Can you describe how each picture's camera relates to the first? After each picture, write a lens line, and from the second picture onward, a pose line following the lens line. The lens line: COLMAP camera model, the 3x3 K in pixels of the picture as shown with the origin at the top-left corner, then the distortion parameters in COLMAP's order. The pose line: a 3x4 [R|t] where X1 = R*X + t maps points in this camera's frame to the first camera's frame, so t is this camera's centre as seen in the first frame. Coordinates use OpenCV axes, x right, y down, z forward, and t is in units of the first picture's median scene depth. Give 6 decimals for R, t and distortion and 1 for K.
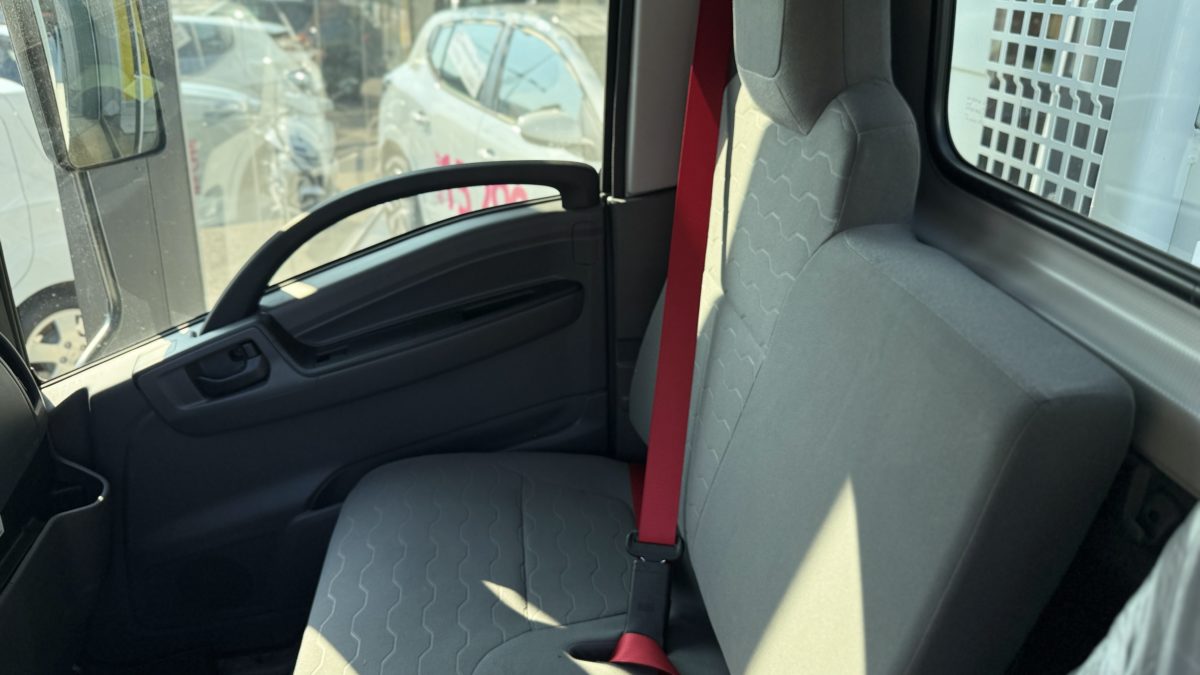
lens RADIAL K [[808.5, 0, 600.0], [0, 808.5, 337.5], [0, 0, 1]] dist [-0.028147, -0.000022]
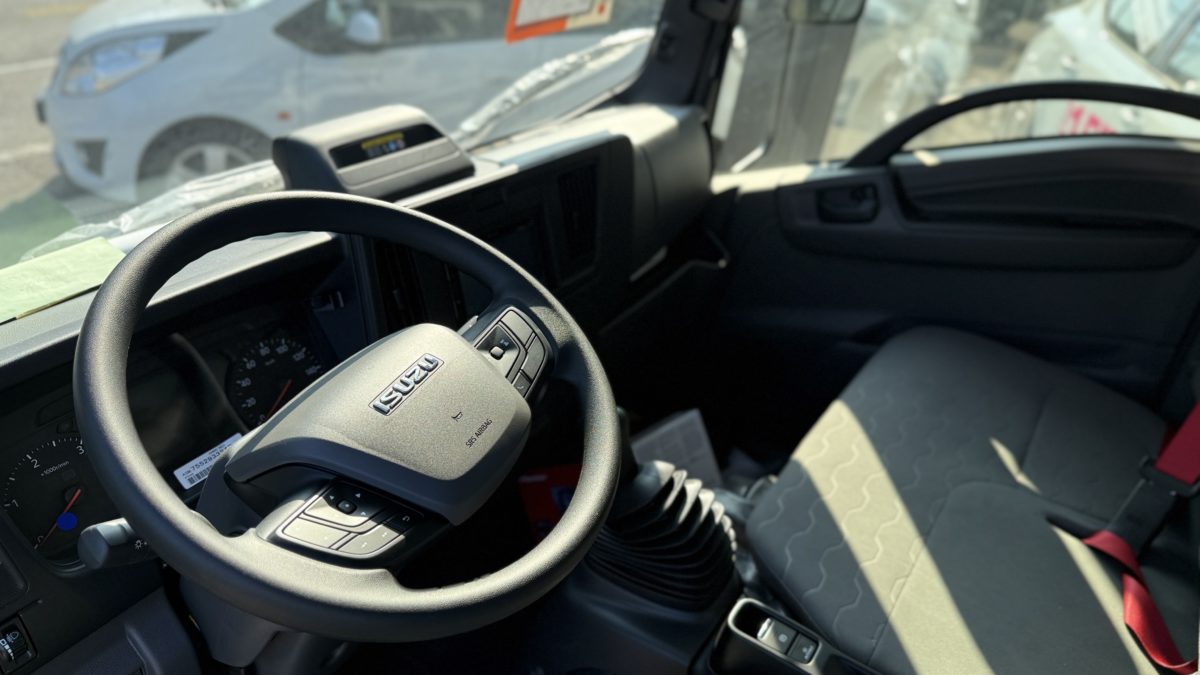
lens RADIAL K [[836.5, 0, 600.0], [0, 836.5, 337.5], [0, 0, 1]] dist [0.000642, -0.001567]
pose [[0.755431, 0.380708, -0.533279, 0.016732], [-0.350831, 0.922403, 0.161525, 0.152894], [0.553392, 0.065070, 0.830375, -0.263214]]
